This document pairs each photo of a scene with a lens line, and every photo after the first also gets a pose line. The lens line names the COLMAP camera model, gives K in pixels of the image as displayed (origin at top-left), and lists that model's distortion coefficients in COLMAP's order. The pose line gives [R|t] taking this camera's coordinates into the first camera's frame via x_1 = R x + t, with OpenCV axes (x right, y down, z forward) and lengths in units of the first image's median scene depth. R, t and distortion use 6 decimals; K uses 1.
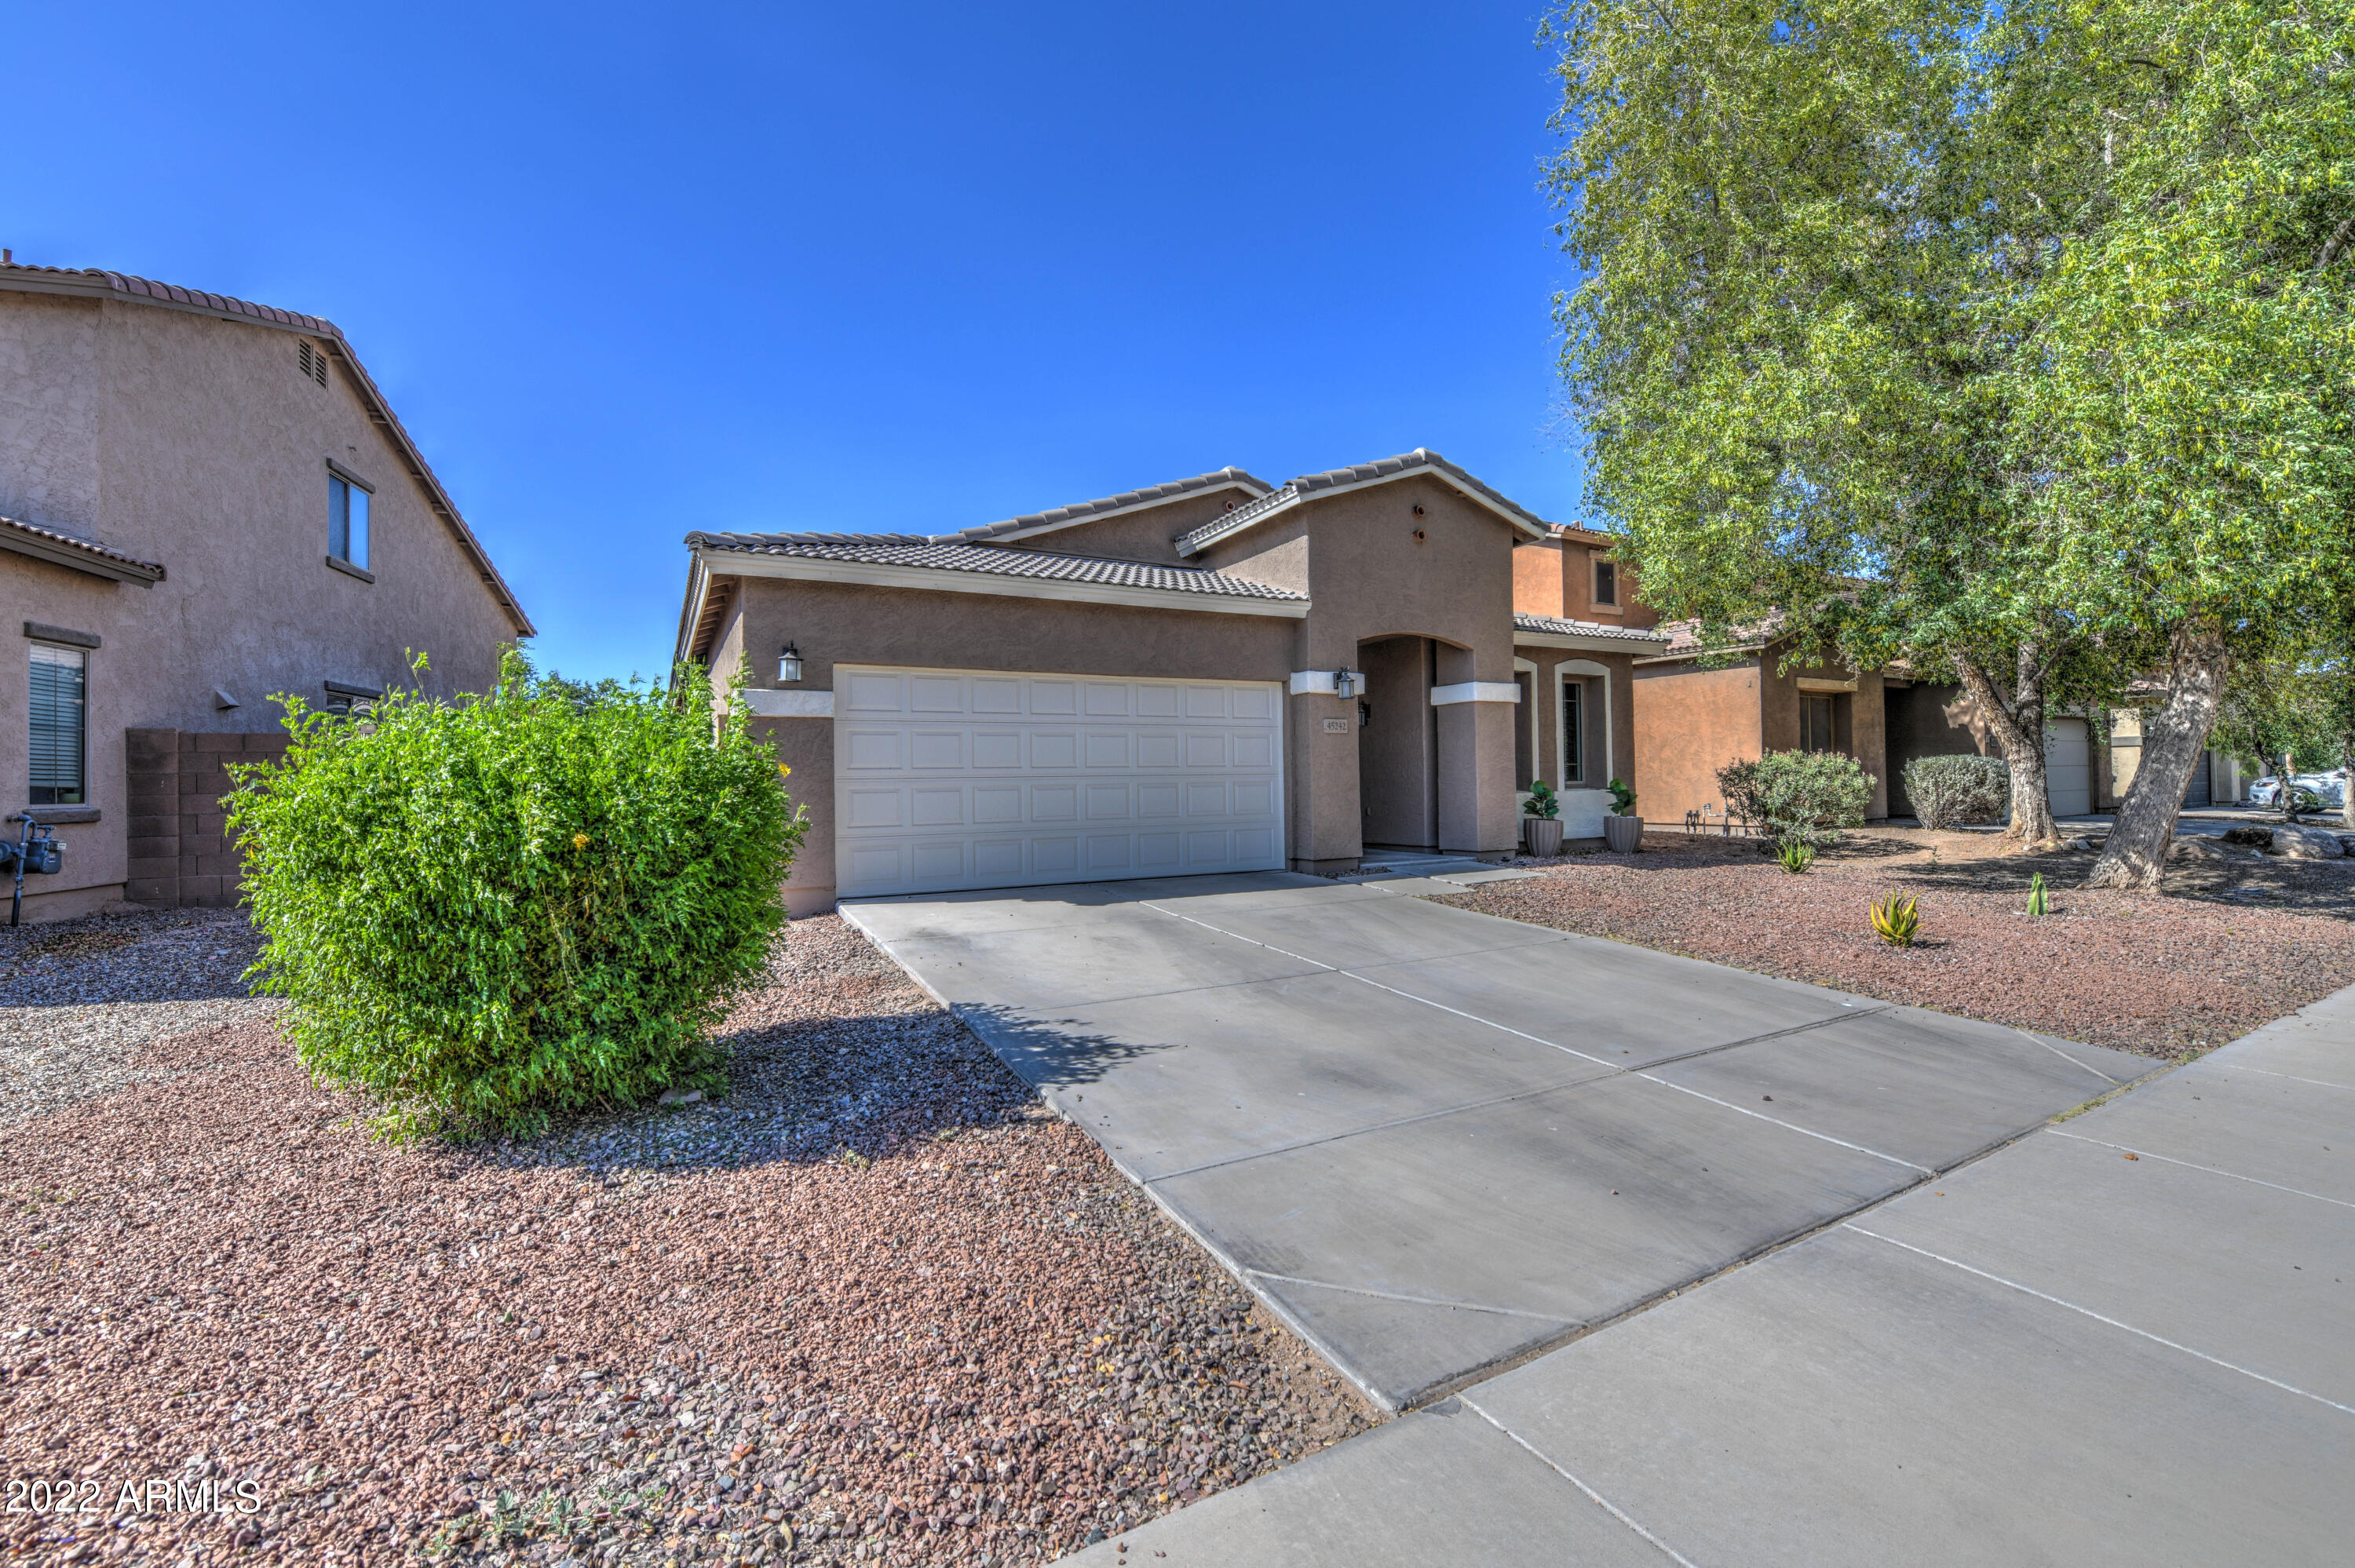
lens RADIAL K [[968.2, 0, 1192.6], [0, 968.2, 782.1], [0, 0, 1]] dist [-0.017376, -0.001003]
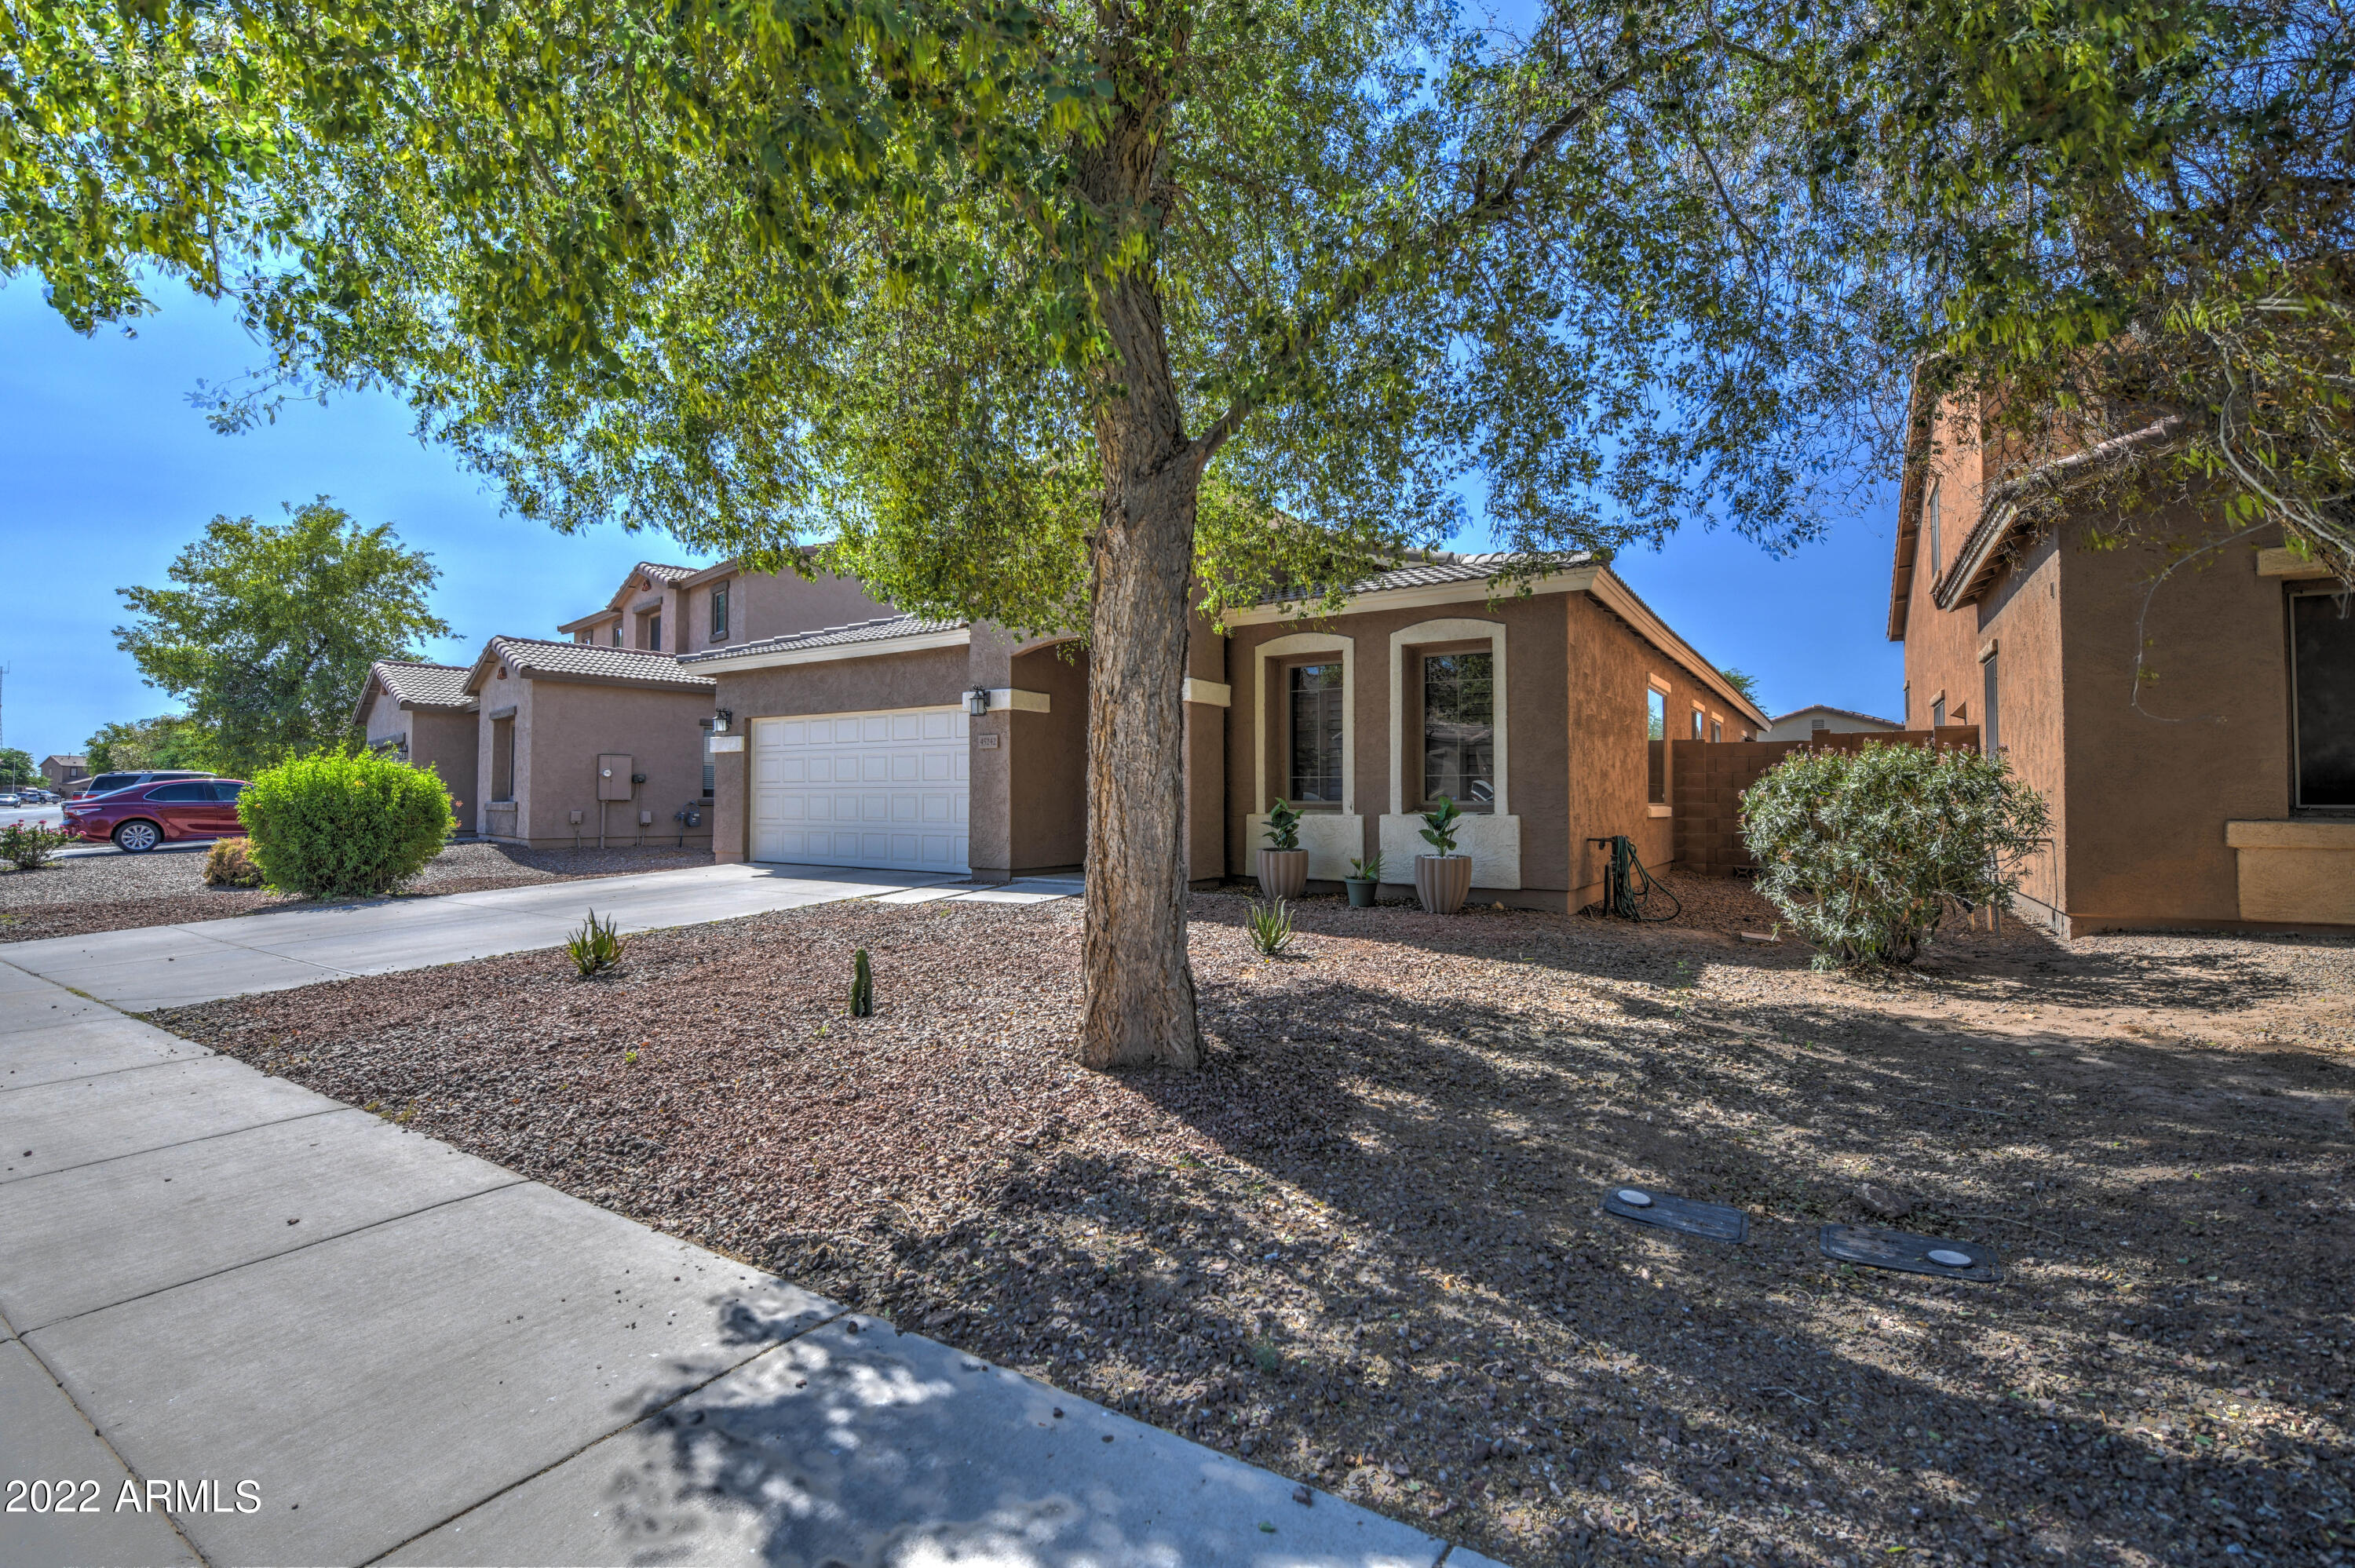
lens RADIAL K [[1029.3, 0, 1188.1], [0, 1029.3, 777.4], [0, 0, 1]] dist [-0.008350, -0.000430]
pose [[0.473949, -0.004662, -0.880540, 1.244024], [-0.012716, 0.999845, -0.012138, -0.008548], [0.880460, 0.016950, 0.473817, 0.666371]]
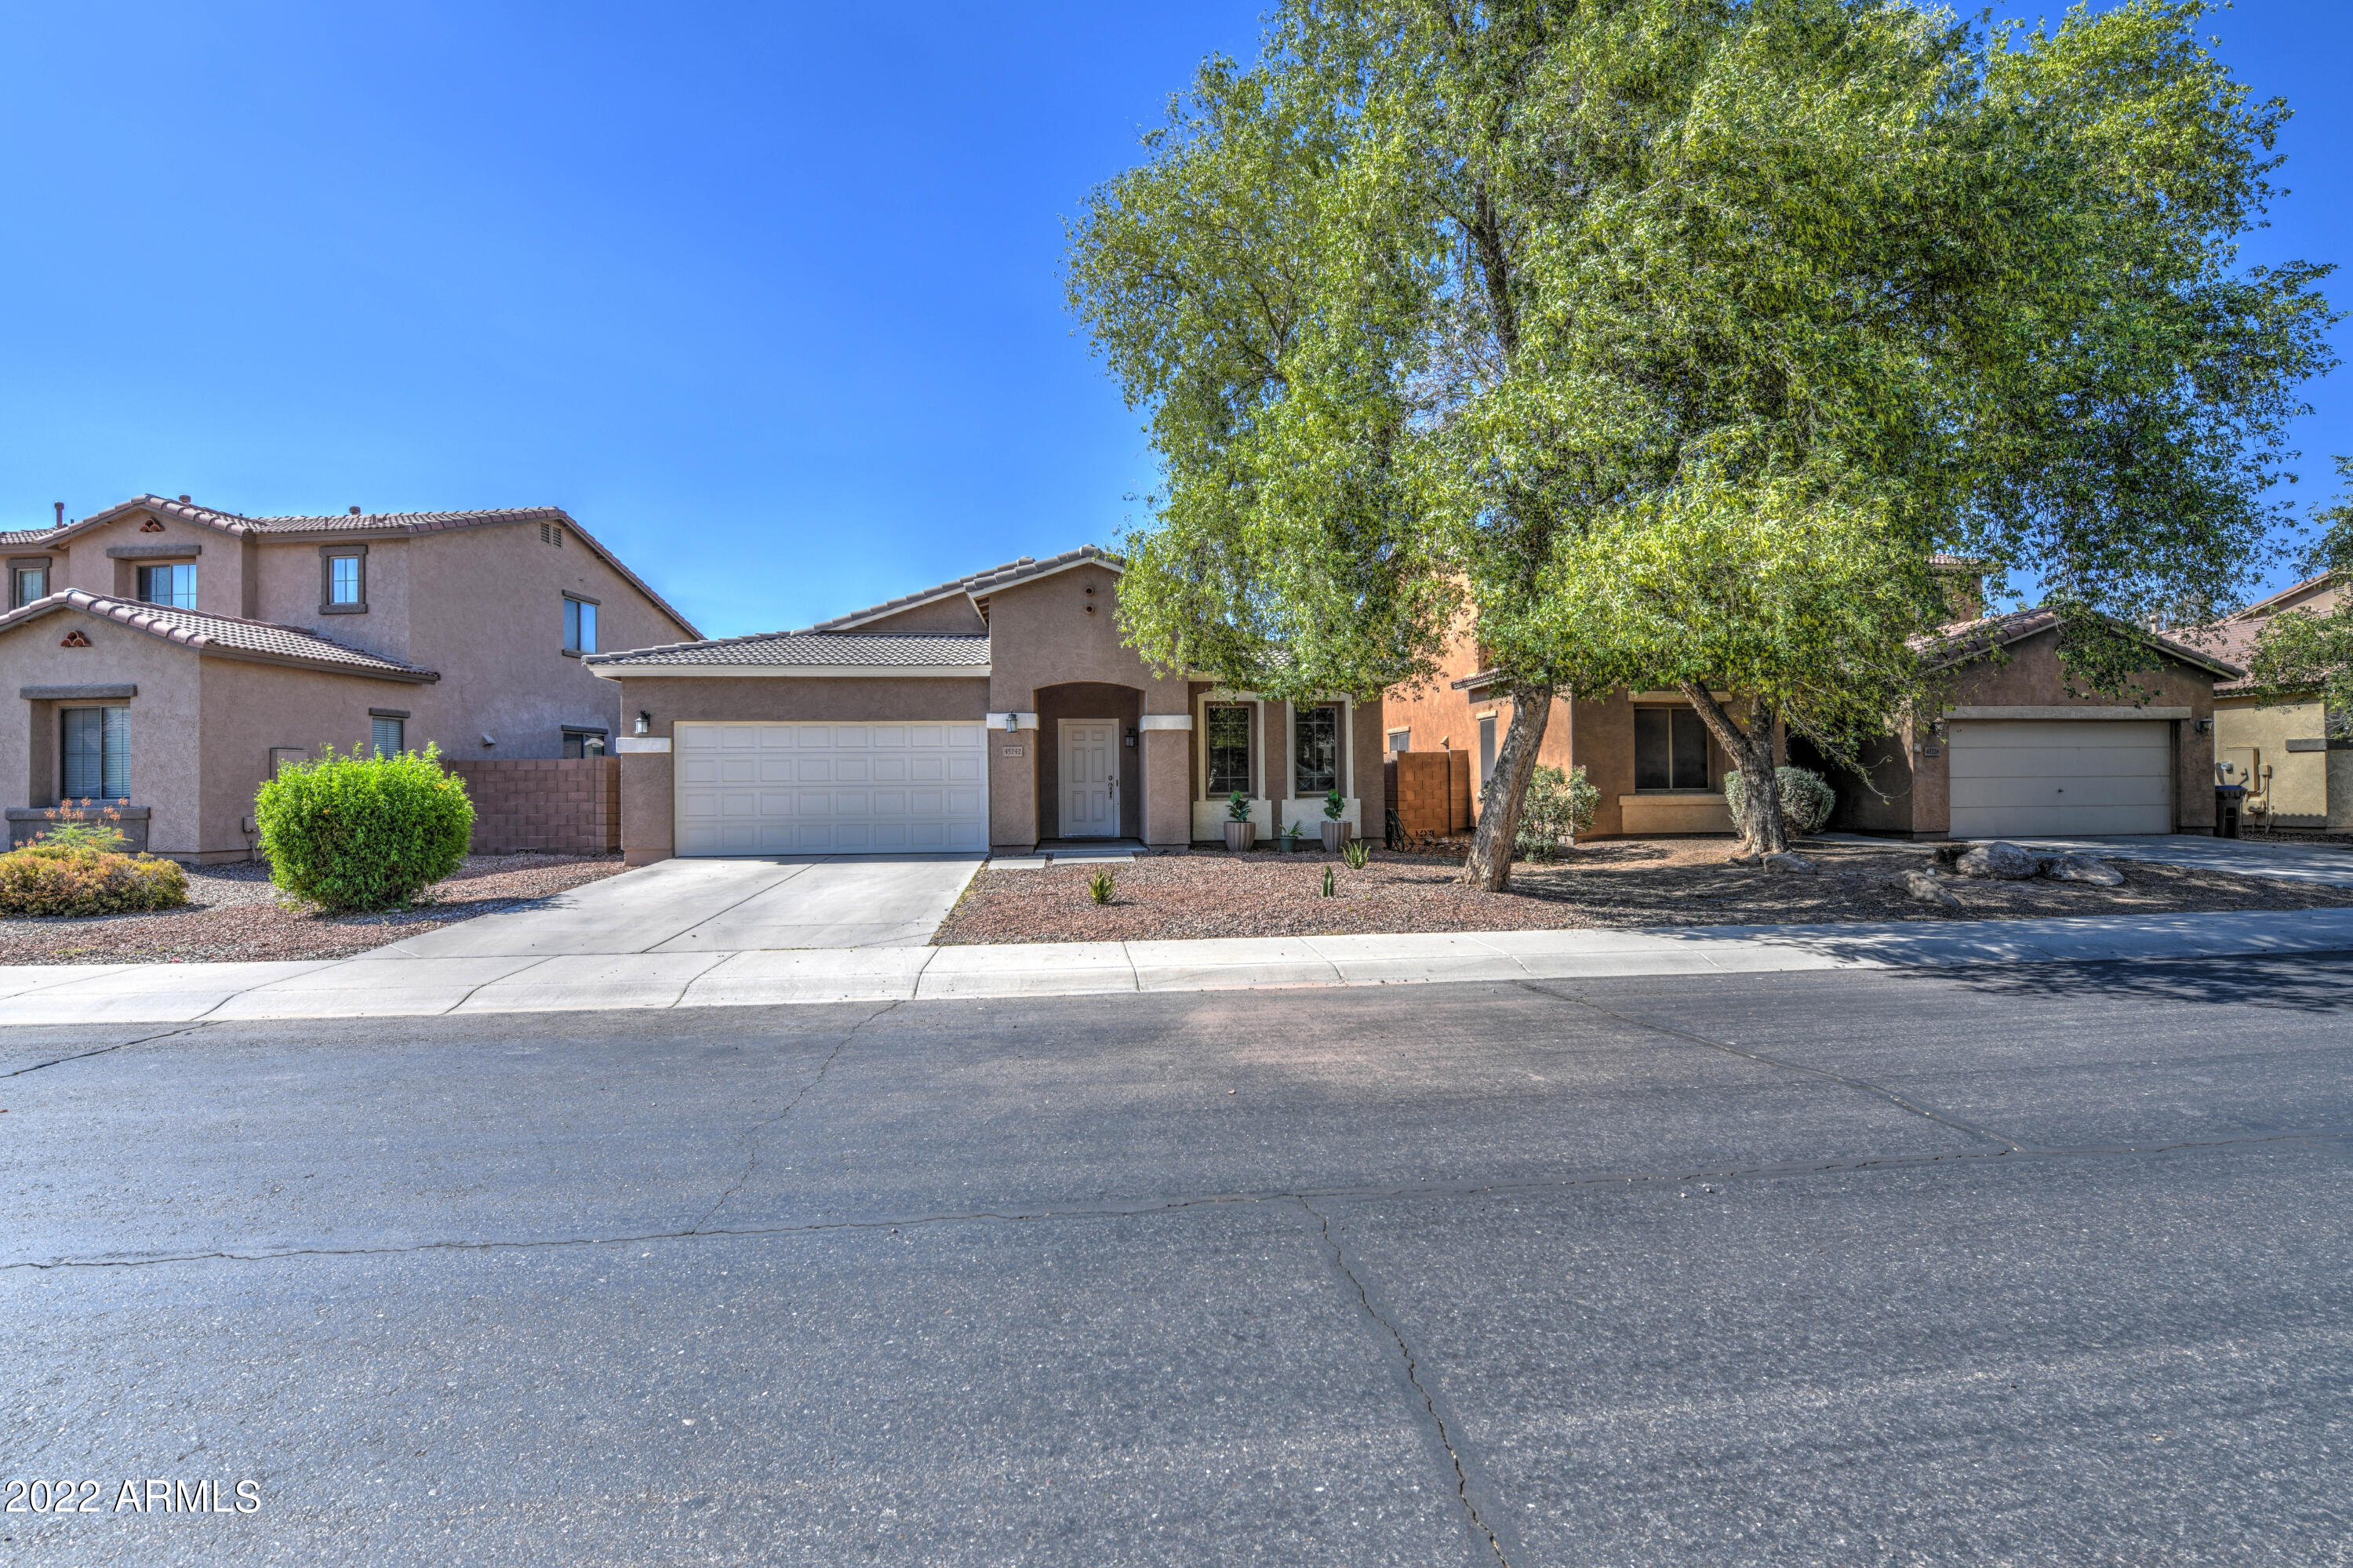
lens RADIAL K [[1028.6, 0, 1177.6], [0, 1028.6, 788.7], [0, 0, 1]] dist [-0.008350, -0.000430]
pose [[0.925187, 0.006092, -0.379461, 0.948613], [-0.005330, 0.999981, 0.003060, -0.009214], [0.379473, -0.000808, 0.925202, -0.299774]]
